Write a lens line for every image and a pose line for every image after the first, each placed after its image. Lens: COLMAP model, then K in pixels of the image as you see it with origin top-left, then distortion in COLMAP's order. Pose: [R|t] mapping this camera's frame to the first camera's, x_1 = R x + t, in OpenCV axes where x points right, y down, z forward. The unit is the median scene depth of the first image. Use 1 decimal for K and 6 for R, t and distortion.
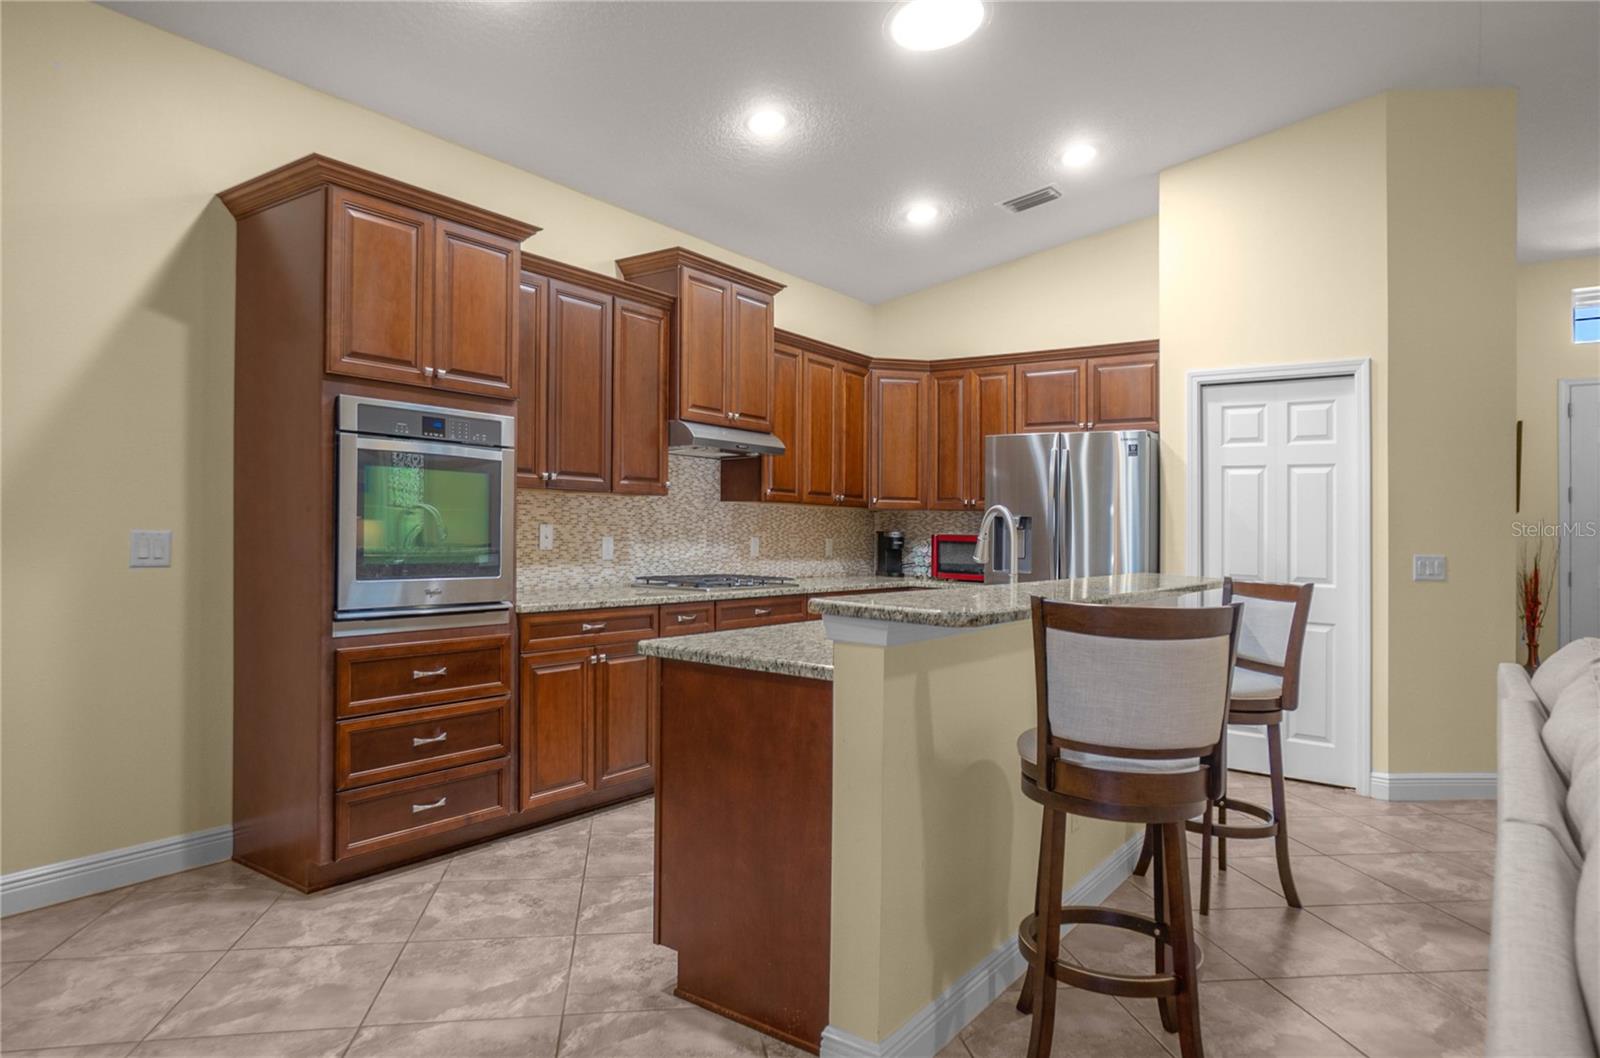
lens RADIAL K [[950.9, 0, 804.6], [0, 950.9, 514.9], [0, 0, 1]] dist [-0.025570, 0.015236]
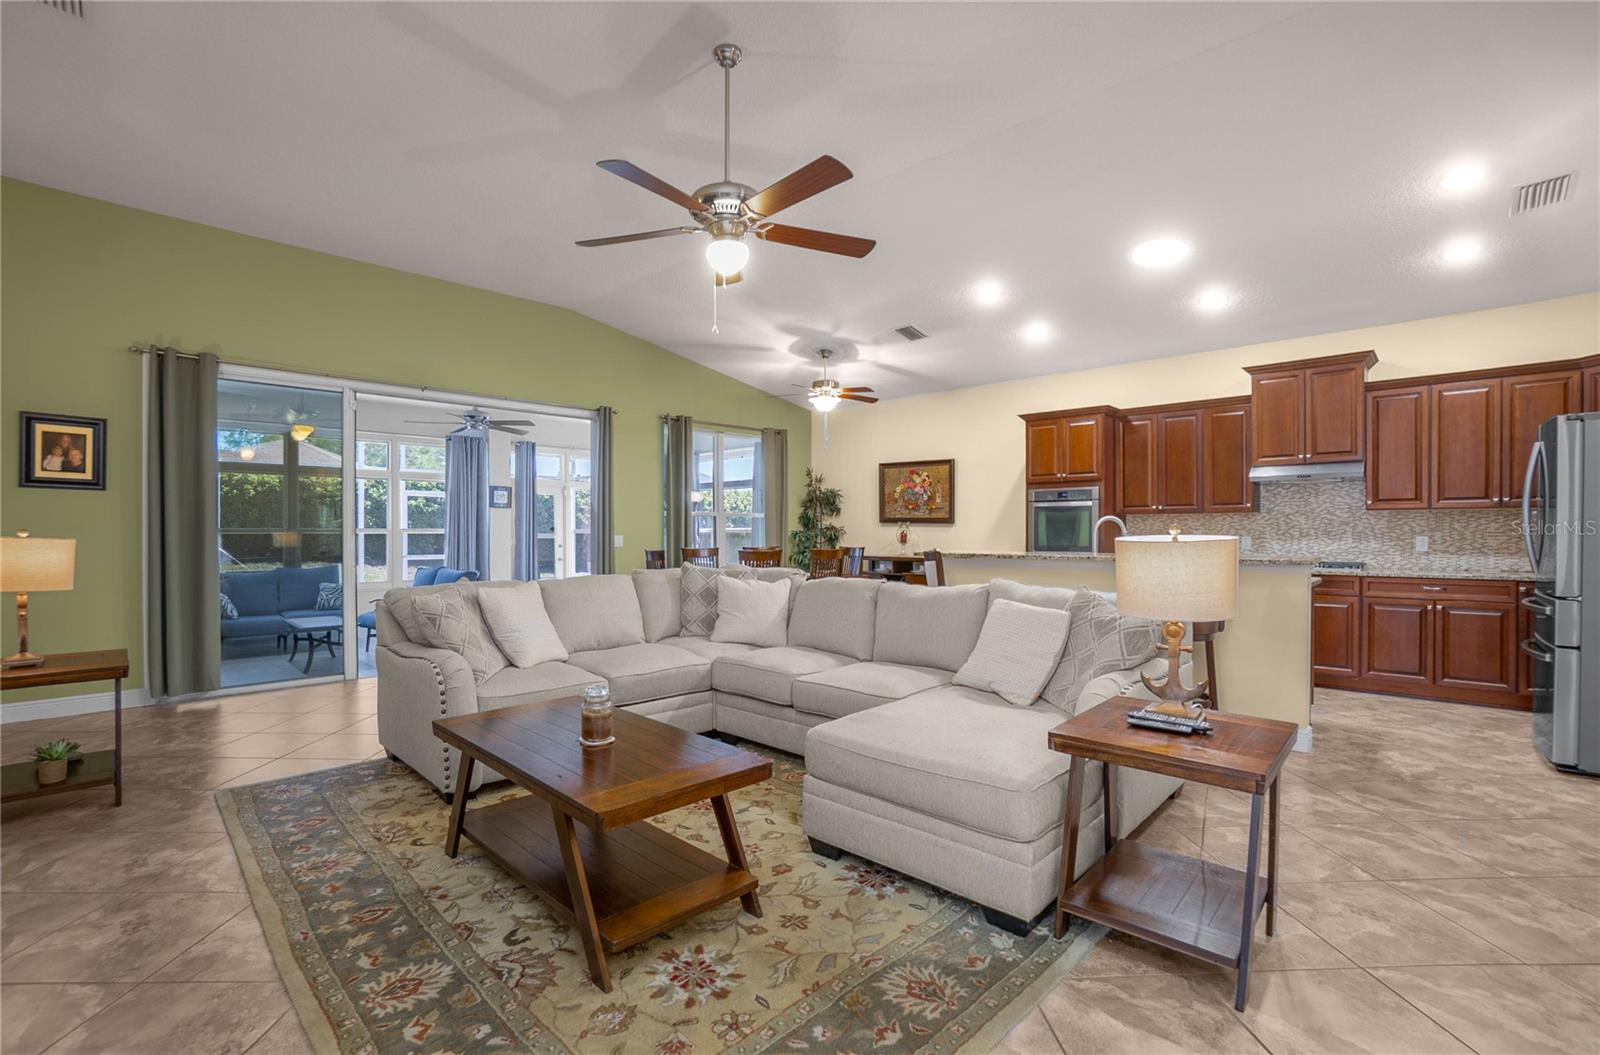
lens RADIAL K [[716.8, 0, 806.0], [0, 716.8, 531.9], [0, 0, 1]] dist [-0.045767, 0.006180]
pose [[-0.134679, -0.014511, -0.990783, 1.249419], [0.017726, 0.999697, -0.017051, 0.023283], [0.990731, -0.019859, -0.134381, 0.393689]]
